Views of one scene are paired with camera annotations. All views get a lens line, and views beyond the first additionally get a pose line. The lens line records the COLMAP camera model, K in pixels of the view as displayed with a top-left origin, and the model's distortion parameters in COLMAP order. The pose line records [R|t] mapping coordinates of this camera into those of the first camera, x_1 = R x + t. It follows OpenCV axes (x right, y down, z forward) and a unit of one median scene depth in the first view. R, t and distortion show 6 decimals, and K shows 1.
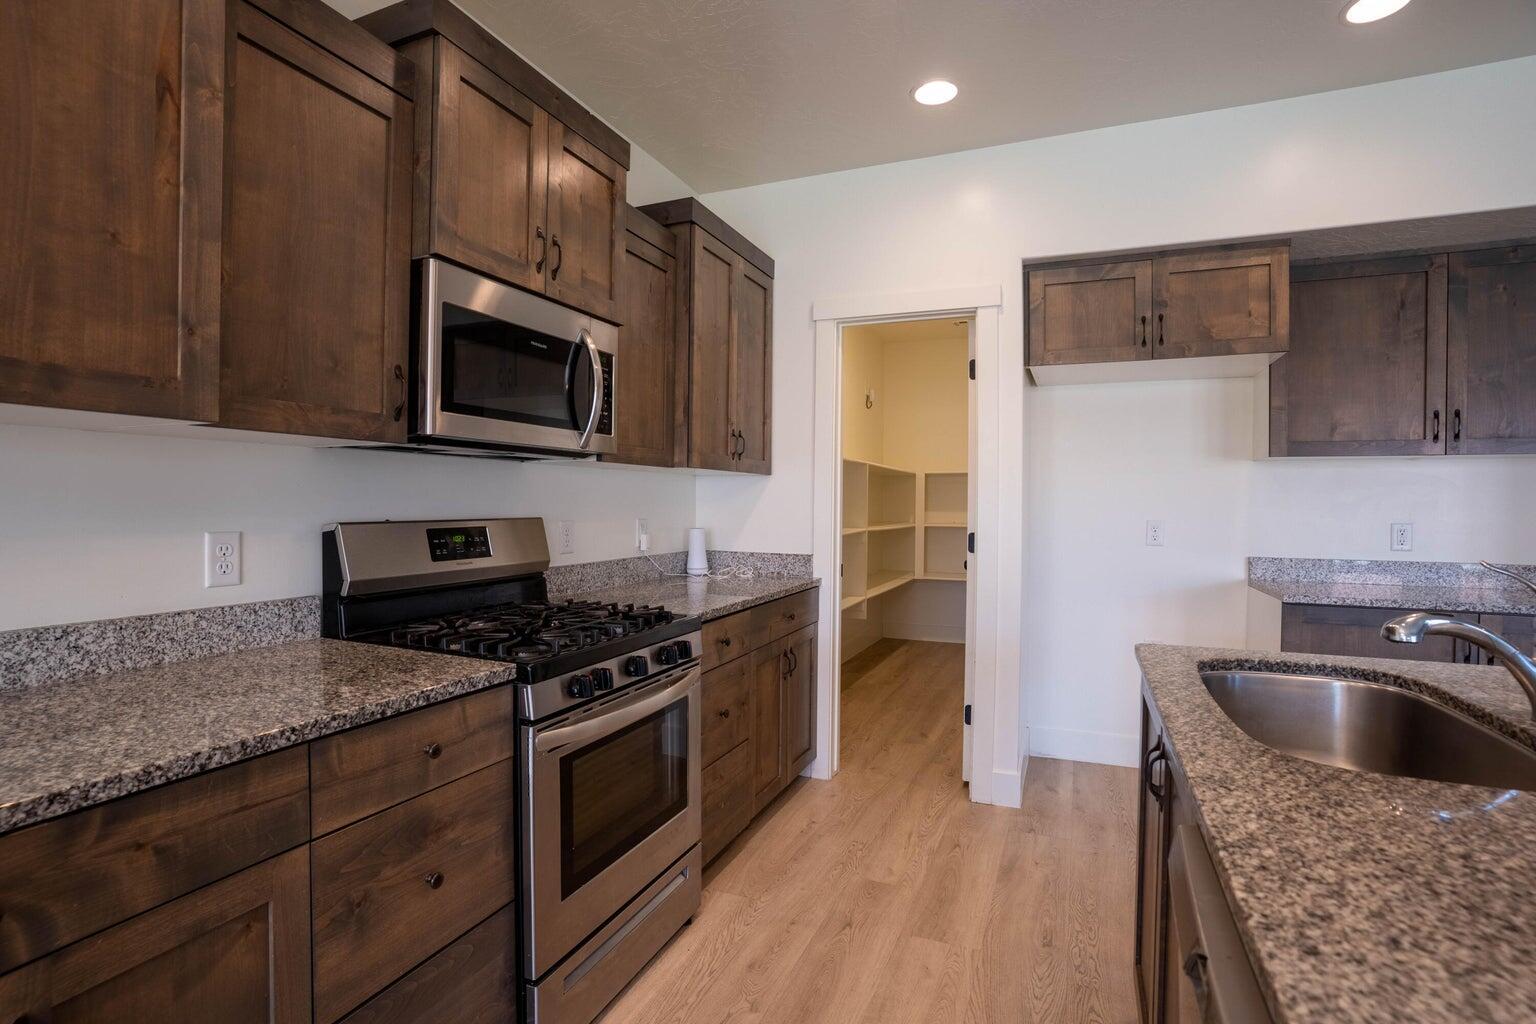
lens RADIAL K [[737.7, 0, 768.0], [0, 737.7, 512.0], [0, 0, 1]] dist [-0.063362, 0.025176]
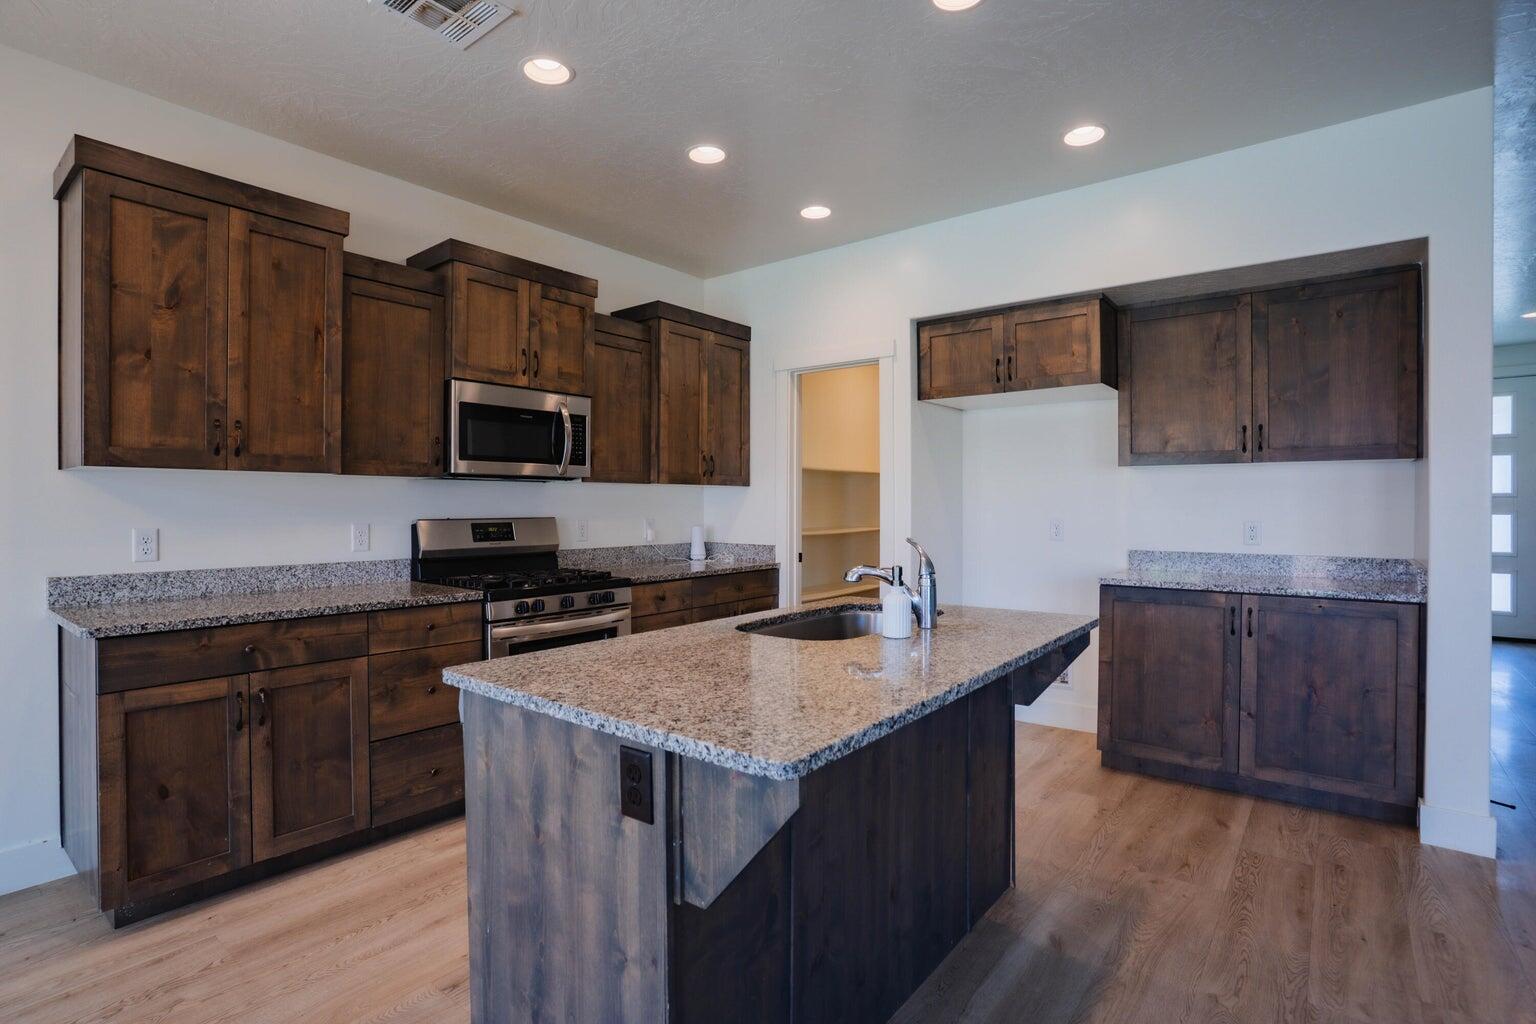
lens RADIAL K [[737.7, 0, 768.0], [0, 737.7, 512.0], [0, 0, 1]] dist [-0.063362, 0.025176]
pose [[0.965871, -0.004808, -0.258981, 0.566229], [0.003366, 0.999976, -0.006011, 0.007421], [0.259003, 0.004935, 0.965864, -0.430735]]
